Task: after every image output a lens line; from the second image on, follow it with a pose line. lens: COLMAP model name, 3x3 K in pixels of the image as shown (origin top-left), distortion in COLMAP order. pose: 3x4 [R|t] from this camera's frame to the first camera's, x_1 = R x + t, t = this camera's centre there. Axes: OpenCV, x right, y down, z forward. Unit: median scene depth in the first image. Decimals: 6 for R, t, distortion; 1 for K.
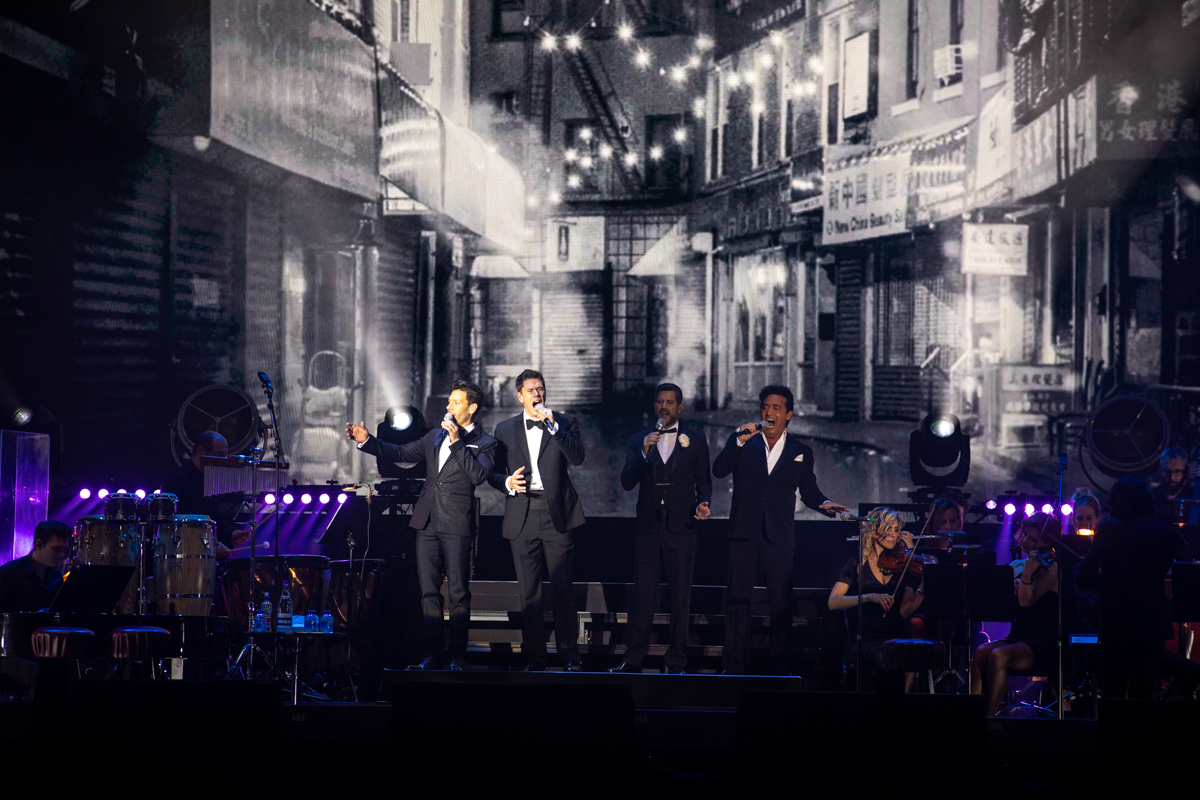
lens RADIAL K [[6740.5, 0, 600.0], [0, 6740.5, 400.0], [0, 0, 1]] dist [1.754050, 11.469385]
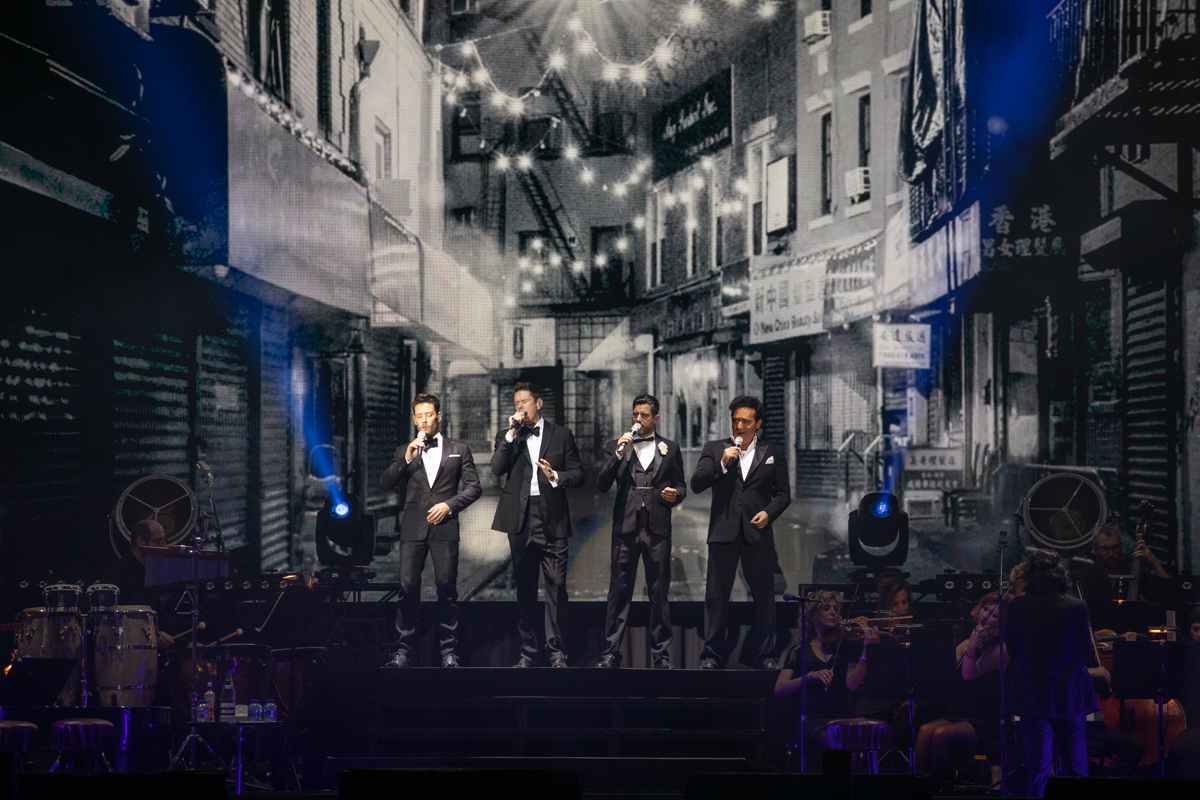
lens RADIAL K [[7368.8, 0, 562.4], [0, 7368.8, 401.1], [0, 0, 1]] dist [2.449708, -11.753996]
pose [[0.999889, -0.014015, 0.005139, -0.005120], [0.014073, 0.999837, -0.011348, 0.000284], [-0.004979, 0.011419, 0.999922, -0.239676]]
